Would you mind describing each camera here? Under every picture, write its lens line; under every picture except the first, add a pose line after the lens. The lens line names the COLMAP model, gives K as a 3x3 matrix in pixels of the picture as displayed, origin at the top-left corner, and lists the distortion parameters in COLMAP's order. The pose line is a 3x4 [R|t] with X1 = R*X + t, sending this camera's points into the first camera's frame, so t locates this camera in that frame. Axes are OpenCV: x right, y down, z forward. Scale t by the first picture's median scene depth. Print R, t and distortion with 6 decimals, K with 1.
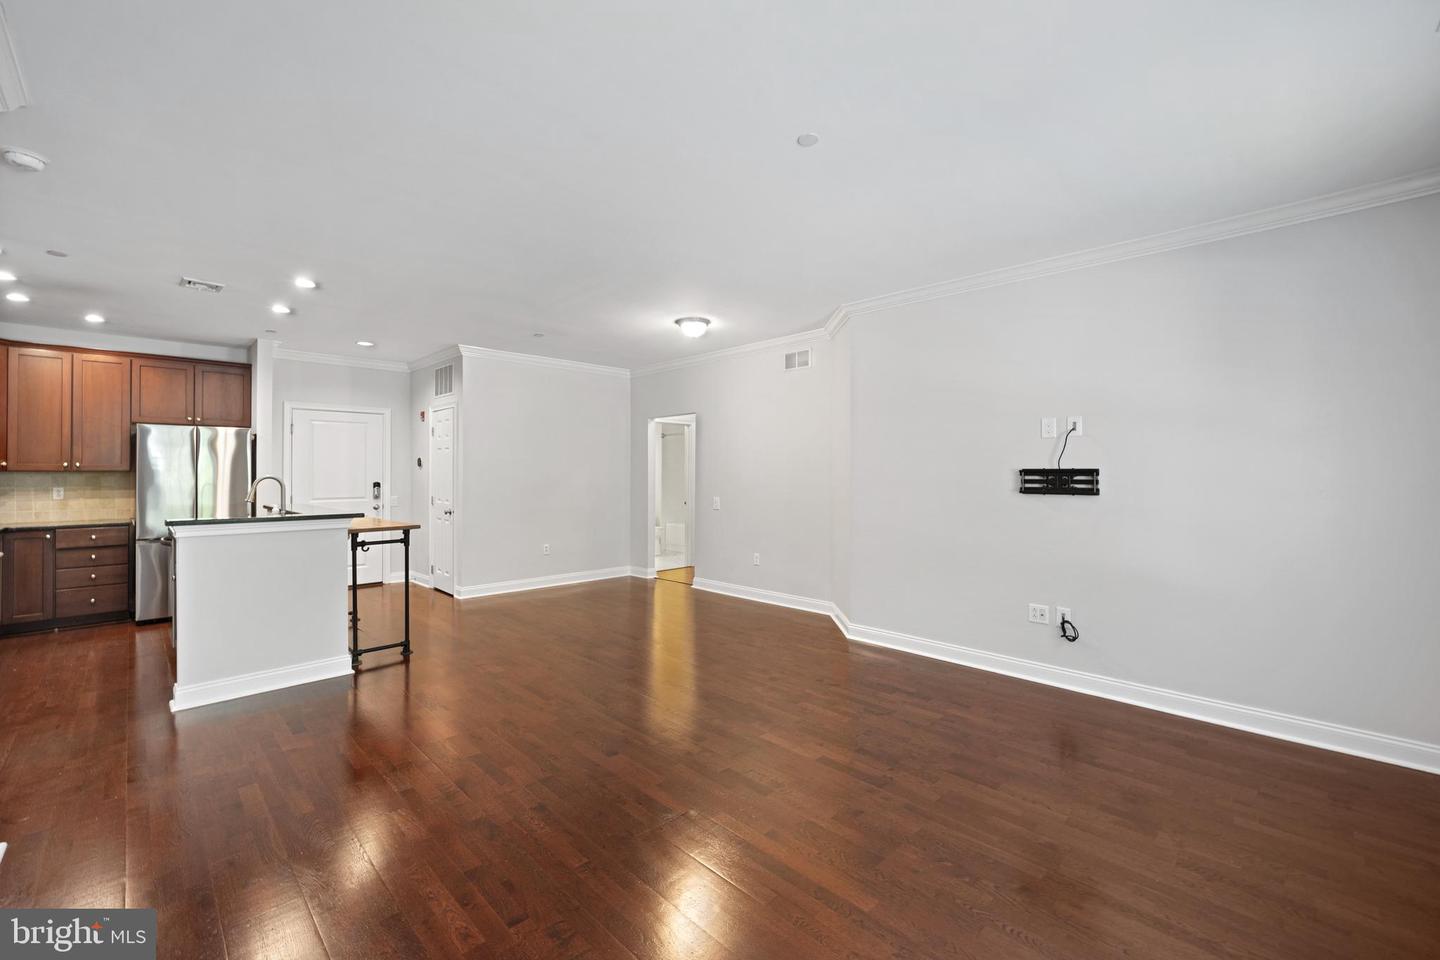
lens RADIAL K [[601.0, 0, 714.6], [0, 601.0, 469.9], [0, 0, 1]] dist [-0.004202, 0.000668]
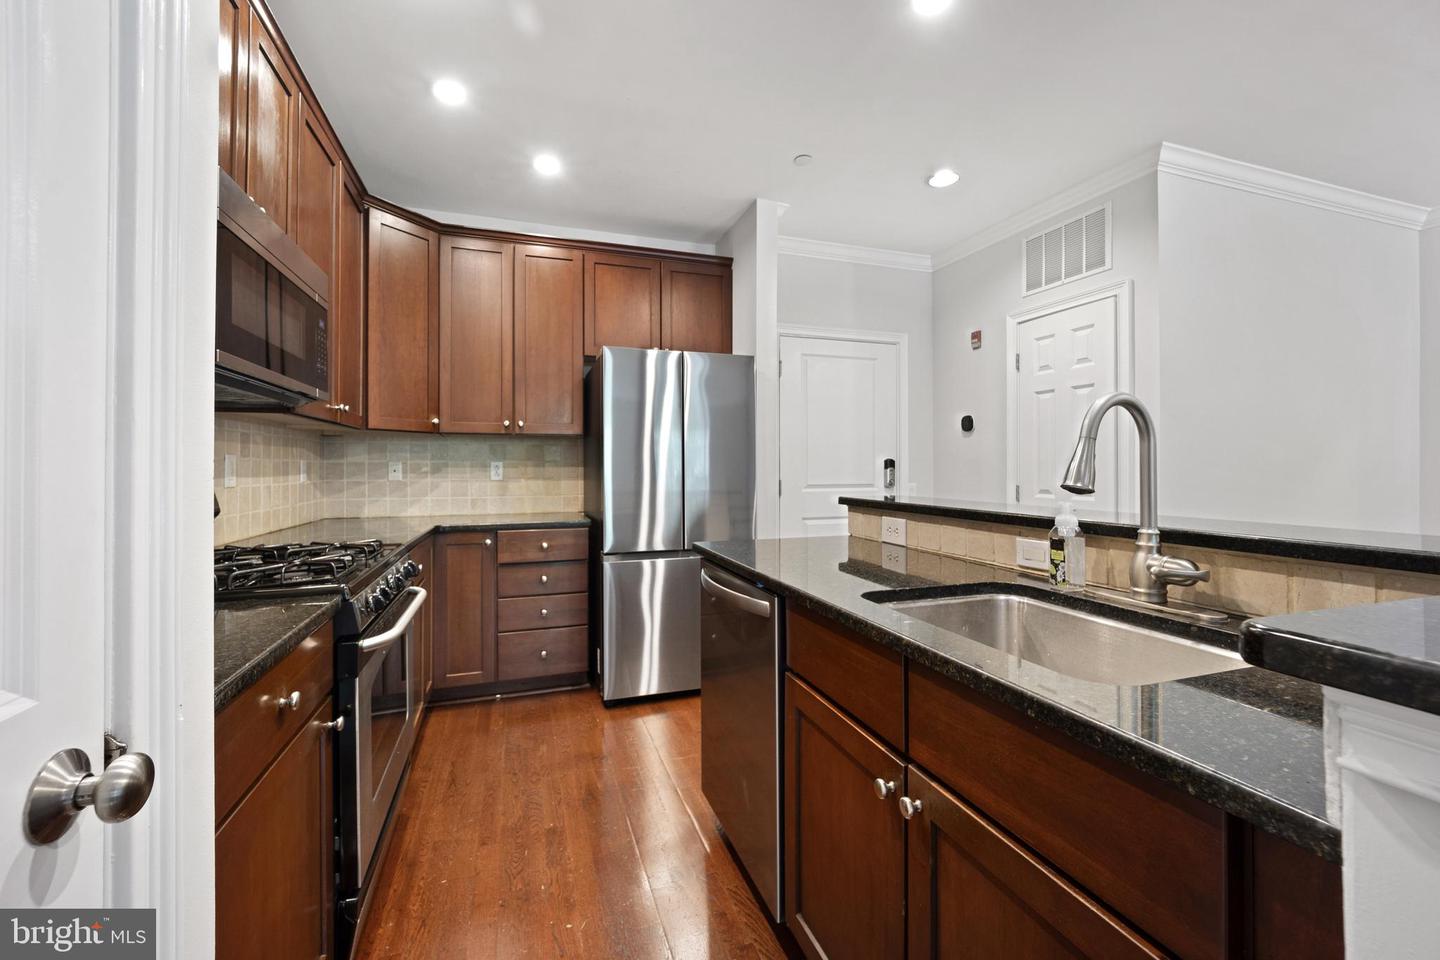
lens RADIAL K [[601.0, 0, 722.8], [0, 601.0, 466.4], [0, 0, 1]] dist [-0.004202, 0.000668]
pose [[0.902078, 0.002561, -0.431565, -0.599420], [0.000985, 0.999968, 0.007992, 0.029754], [0.431571, -0.007635, 0.902047, 0.522322]]
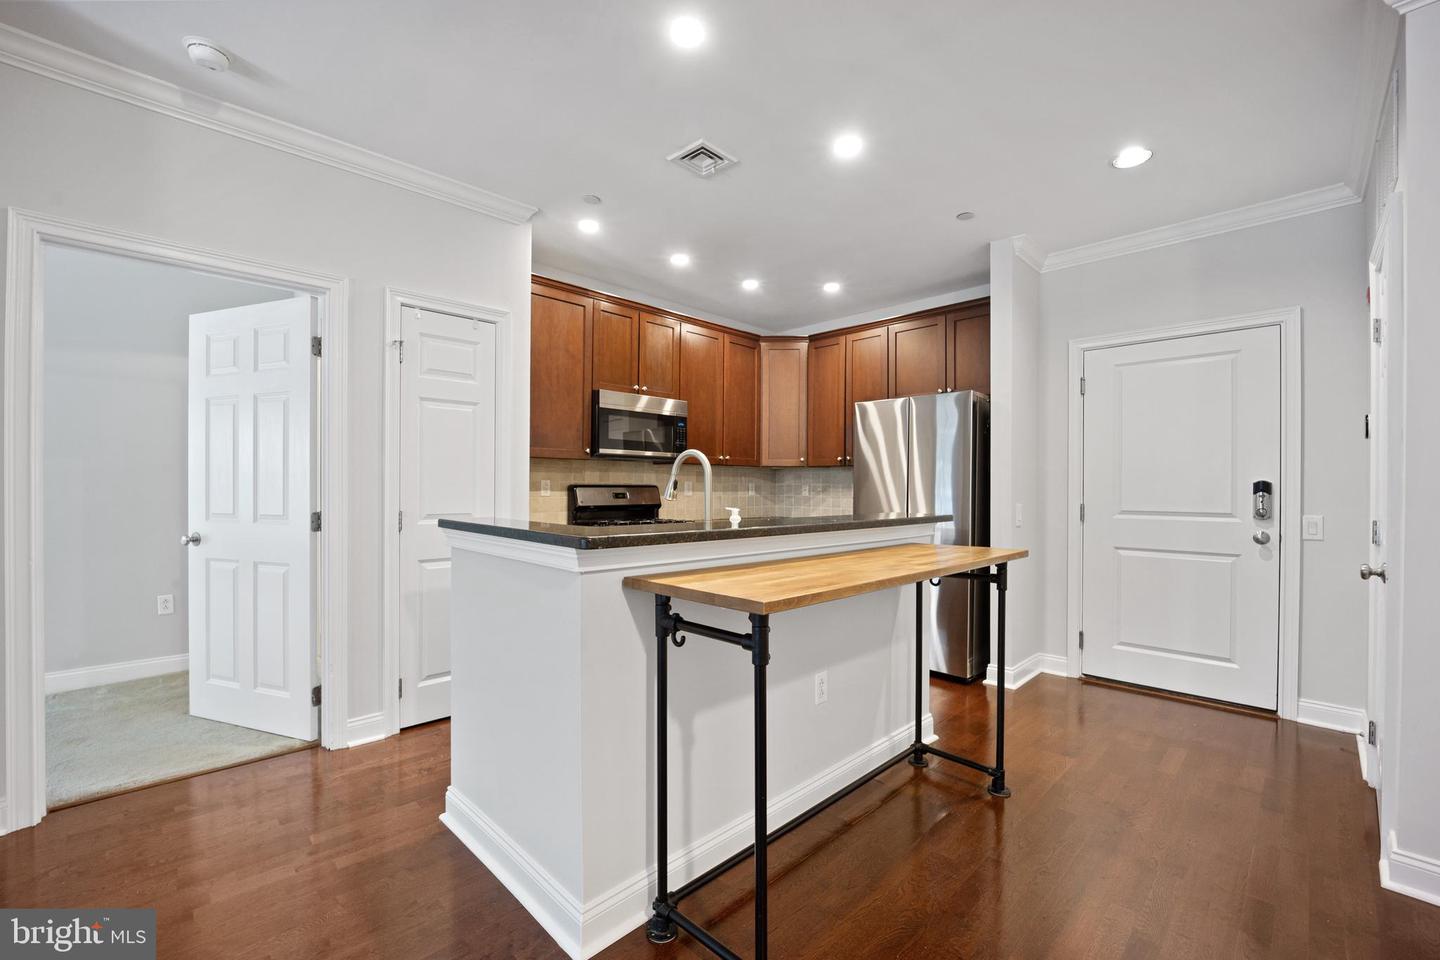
lens RADIAL K [[601.0, 0, 706.2], [0, 601.0, 480.9], [0, 0, 1]] dist [-0.004202, 0.000668]
pose [[-0.012964, -0.003277, -0.999911, -0.159375], [0.003665, 0.999988, -0.003325, 0.026316], [0.999909, -0.003708, -0.012951, 0.788157]]
